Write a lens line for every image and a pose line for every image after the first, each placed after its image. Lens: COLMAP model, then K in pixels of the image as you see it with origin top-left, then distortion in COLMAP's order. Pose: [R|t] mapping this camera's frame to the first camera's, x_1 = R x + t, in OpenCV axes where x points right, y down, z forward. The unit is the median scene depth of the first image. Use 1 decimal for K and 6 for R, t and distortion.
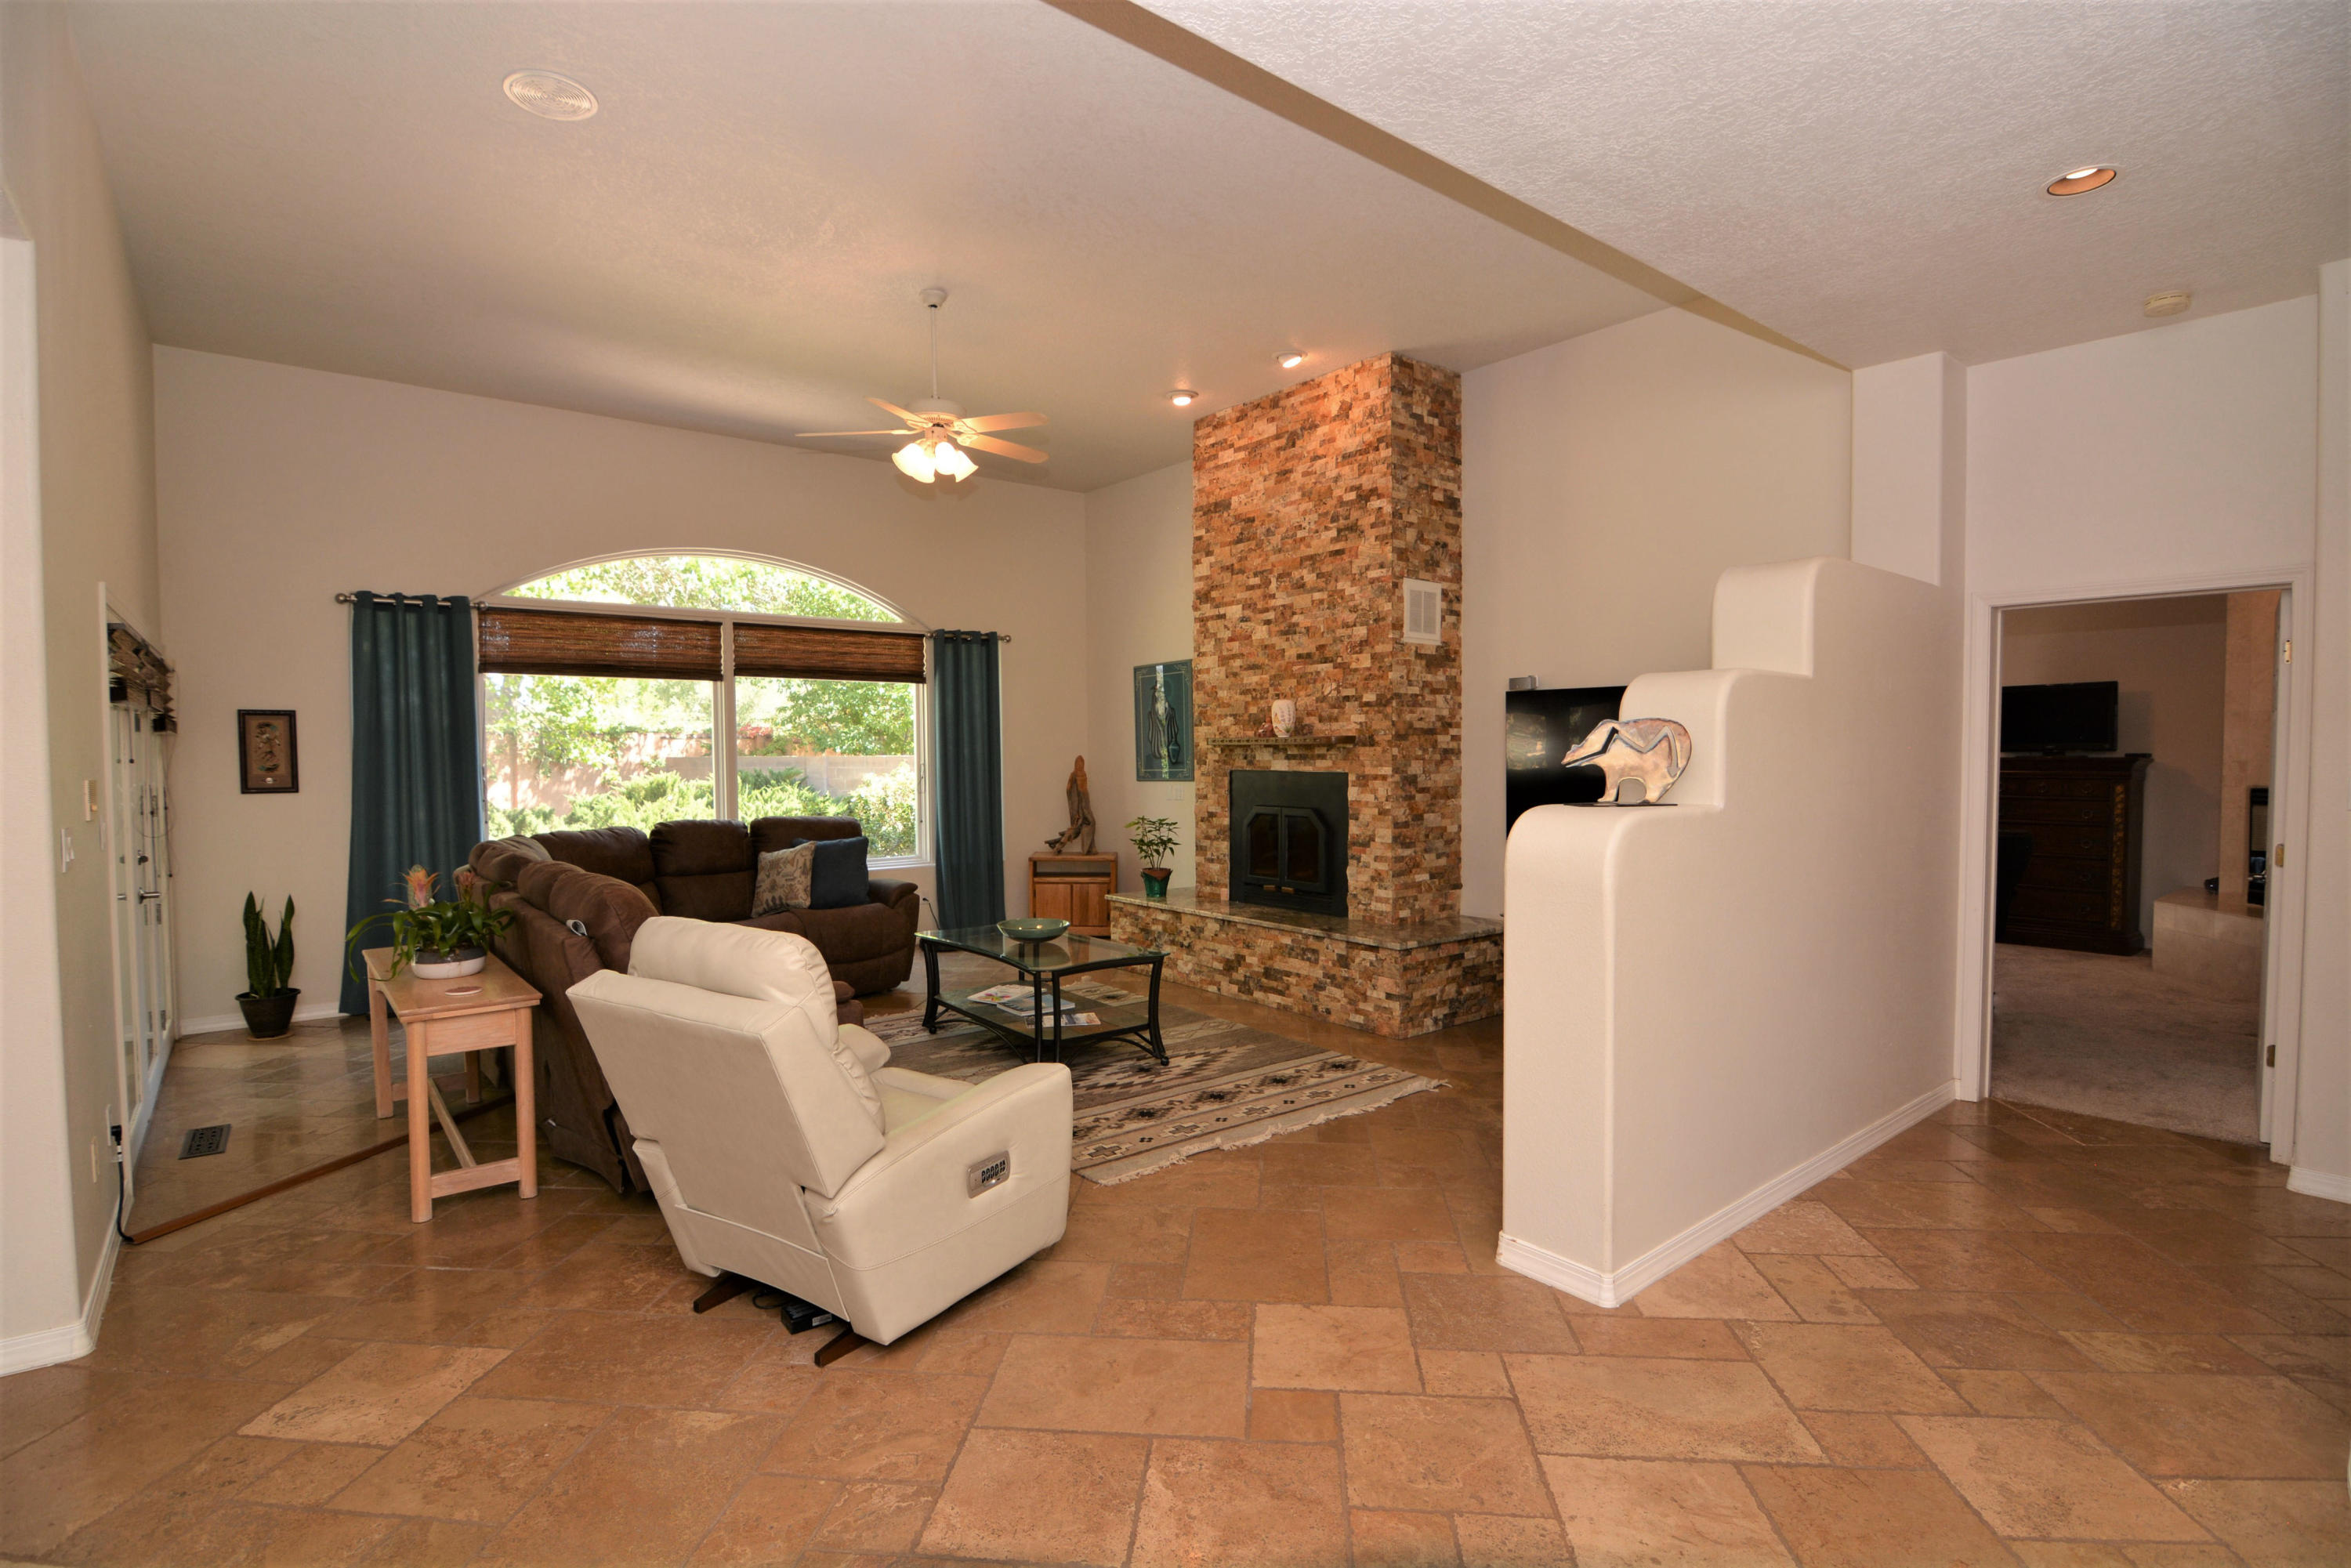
lens RADIAL K [[1124.3, 0, 1176.8], [0, 1124.3, 787.7], [0, 0, 1]] dist [-0.020284, -0.004073]
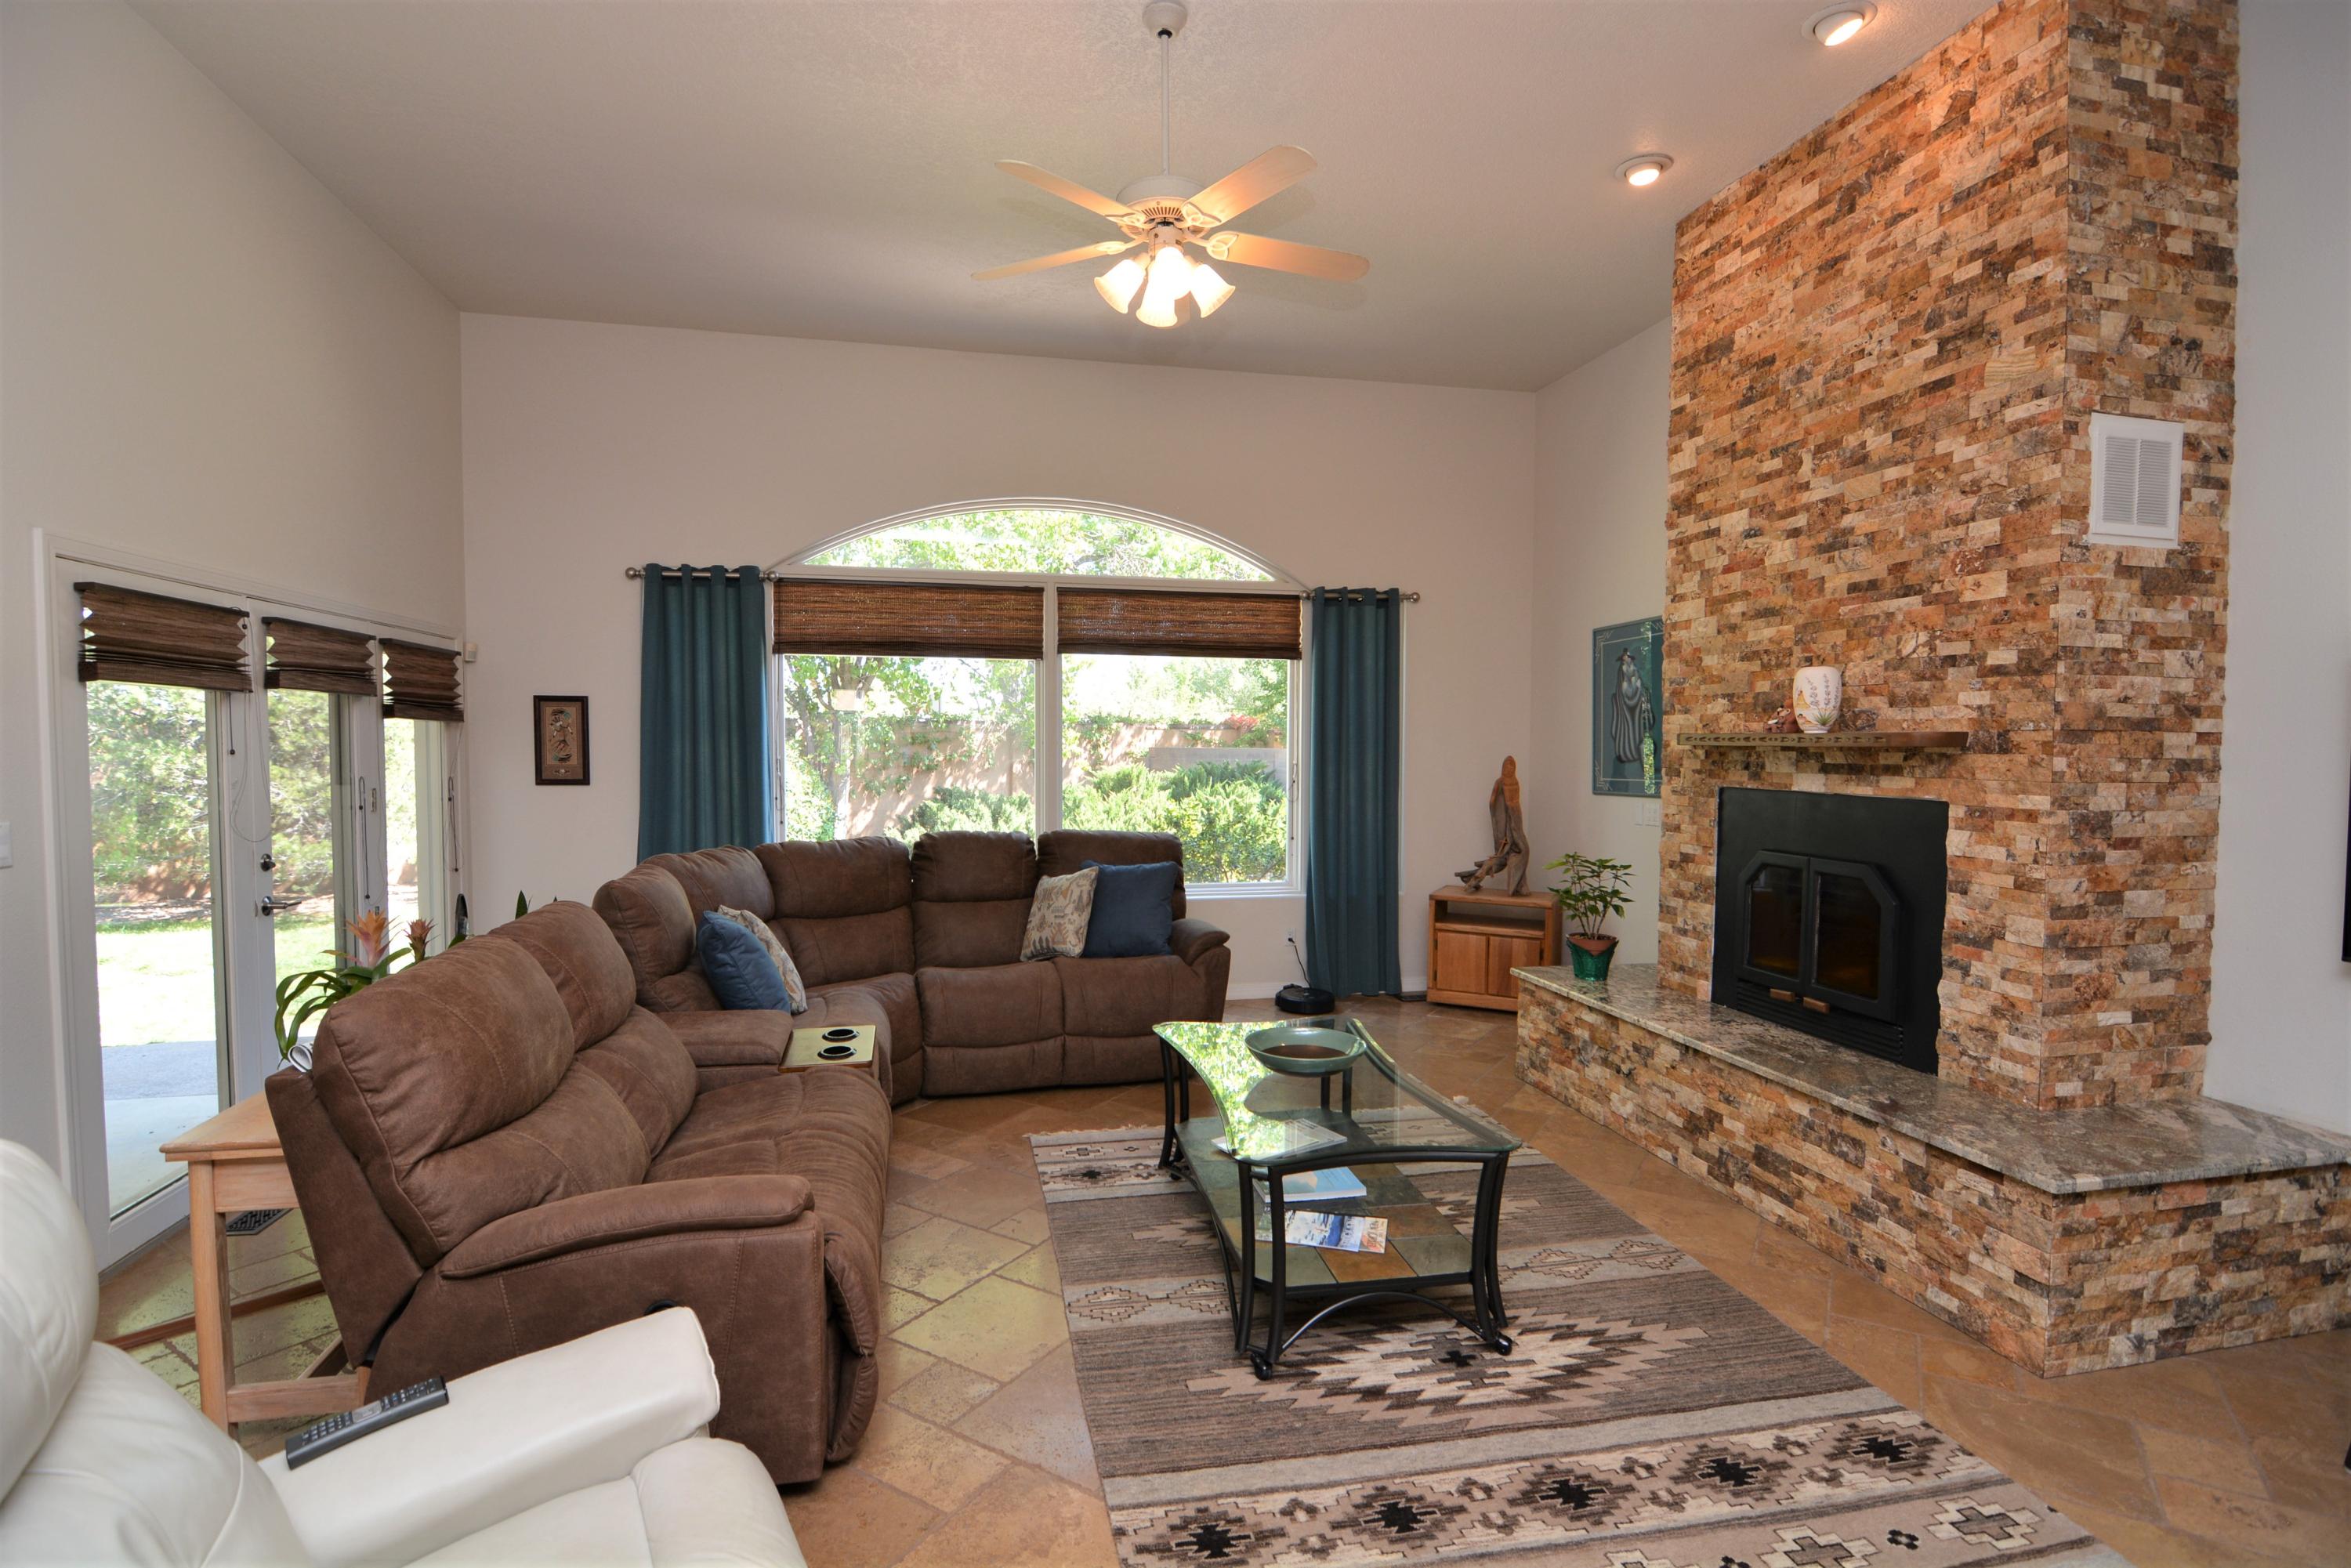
lens RADIAL K [[1124.3, 0, 1170.2], [0, 1124.3, 794.0], [0, 0, 1]] dist [-0.020284, -0.004073]
pose [[0.890422, 0.031610, -0.454036, 0.064056], [-0.025801, 0.999487, 0.018985, -0.017514], [0.454404, -0.005190, 0.890781, 0.369161]]
